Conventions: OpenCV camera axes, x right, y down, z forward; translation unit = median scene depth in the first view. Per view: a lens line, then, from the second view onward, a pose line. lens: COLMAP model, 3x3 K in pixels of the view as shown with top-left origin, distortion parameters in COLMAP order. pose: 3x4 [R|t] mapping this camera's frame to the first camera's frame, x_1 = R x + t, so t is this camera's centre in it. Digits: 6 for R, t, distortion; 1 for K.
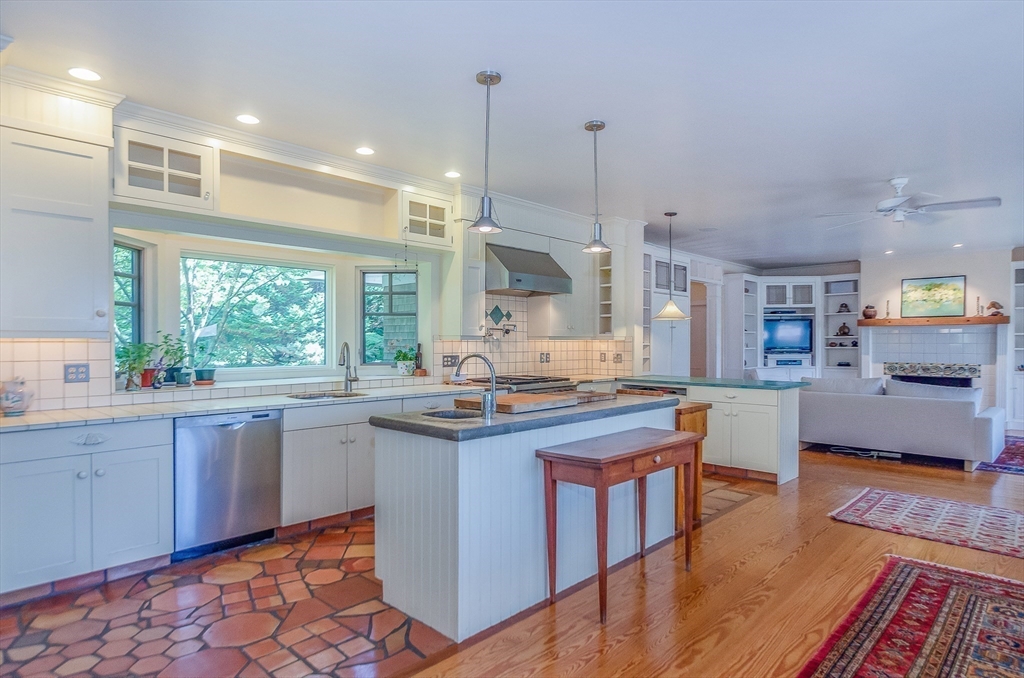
lens RADIAL K [[581.6, 0, 491.0], [0, 581.6, 347.9], [0, 0, 1]] dist [-0.006379, -0.004027]
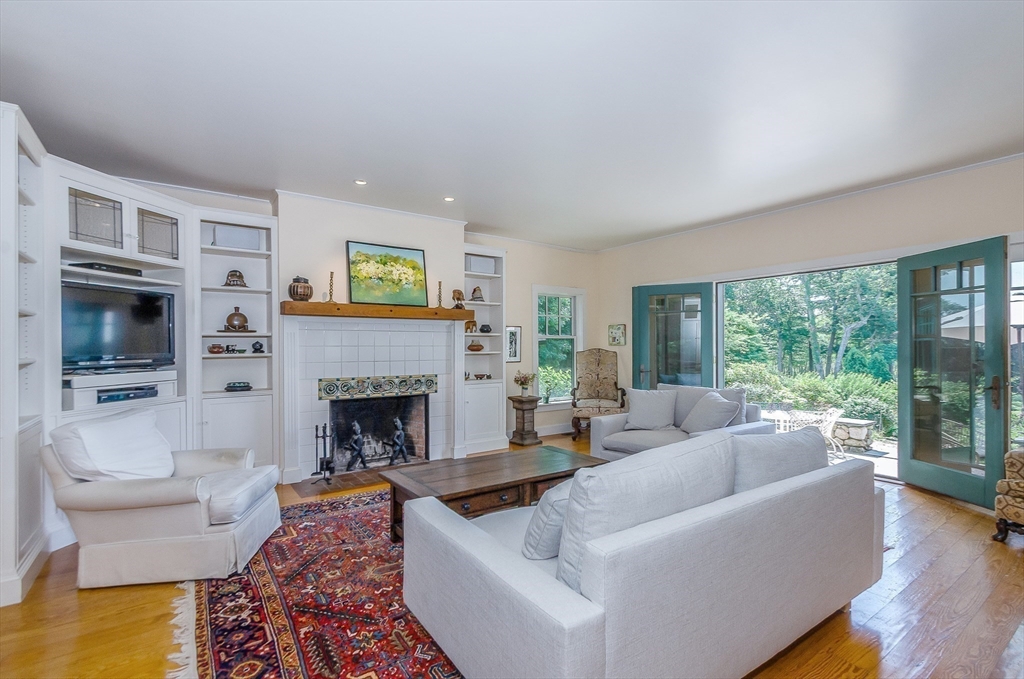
lens RADIAL K [[467.4, 0, 518.0], [0, 467.4, 346.0], [0, 0, 1]] dist [0.001757, -0.003108]
pose [[0.157396, 0.004384, 0.987526, 0.281900], [0.014321, 0.999875, -0.006721, -0.002382], [-0.987432, 0.015200, 0.157314, 0.823861]]
